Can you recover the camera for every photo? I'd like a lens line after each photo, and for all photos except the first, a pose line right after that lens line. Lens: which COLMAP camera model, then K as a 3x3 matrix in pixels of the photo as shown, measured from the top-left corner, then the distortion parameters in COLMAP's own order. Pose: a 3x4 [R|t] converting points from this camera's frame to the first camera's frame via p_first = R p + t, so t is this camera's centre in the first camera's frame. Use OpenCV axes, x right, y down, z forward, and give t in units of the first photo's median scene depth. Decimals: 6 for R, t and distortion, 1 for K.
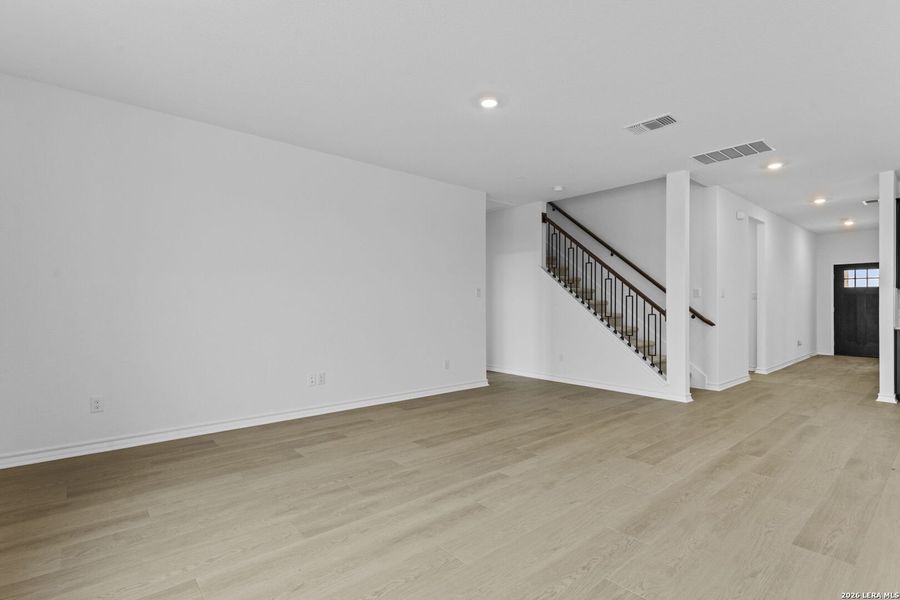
lens RADIAL K [[437.7, 0, 452.2], [0, 437.7, 302.6], [0, 0, 1]] dist [0.000638, 0.000035]
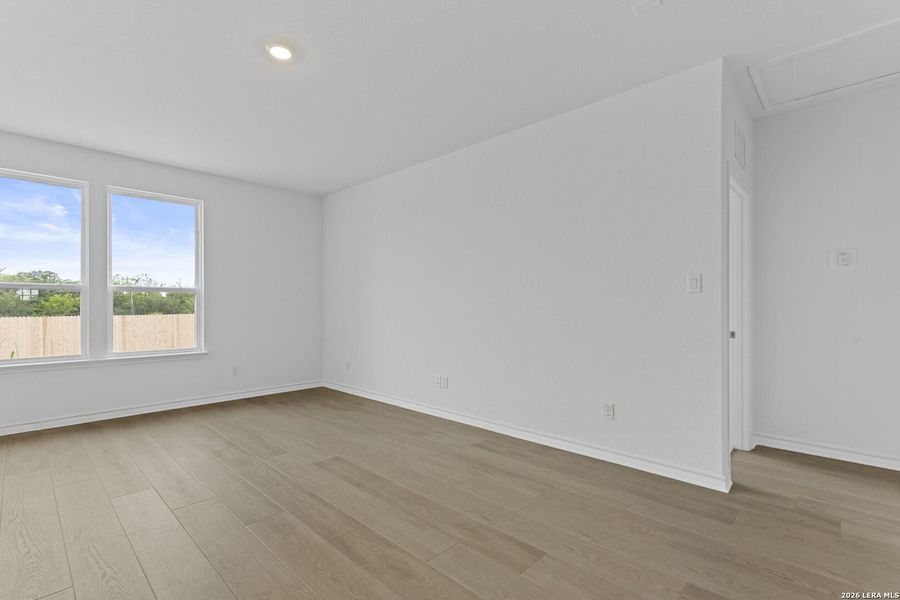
lens RADIAL K [[404.4, 0, 436.2], [0, 404.4, 299.7], [0, 0, 1]] dist [-0.001645, -0.000104]
pose [[0.078014, -0.023087, -0.996685, 0.826460], [0.009508, 0.999704, -0.022412, 0.006931], [0.996907, -0.007728, 0.078211, 1.198815]]
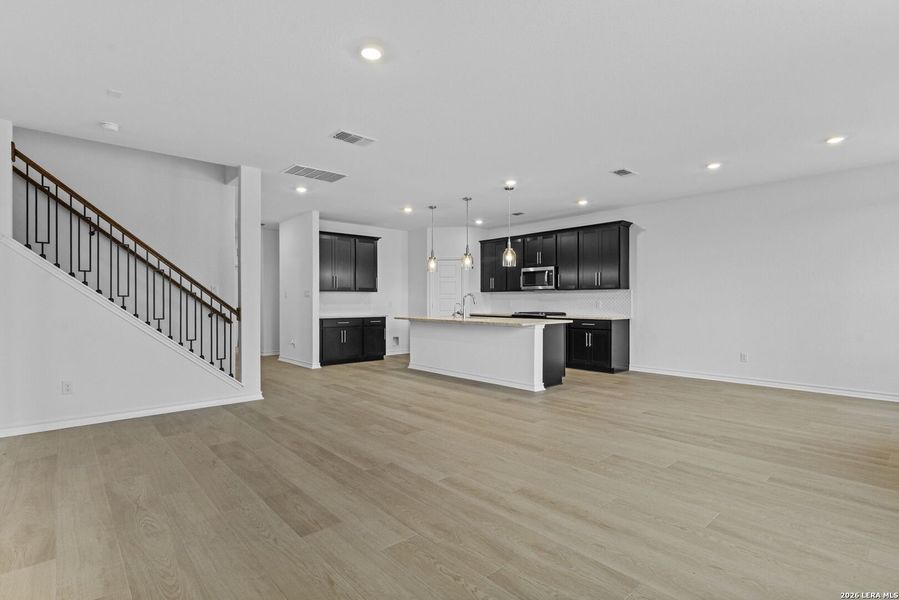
lens RADIAL K [[437.2, 0, 451.7], [0, 437.2, 302.6], [0, 0, 1]] dist [0.000638, 0.000035]
pose [[-0.019537, -0.005577, 0.999794, -0.716947], [-0.003139, 0.999980, 0.005517, -0.002946], [-0.999804, -0.003031, -0.019555, 0.849465]]
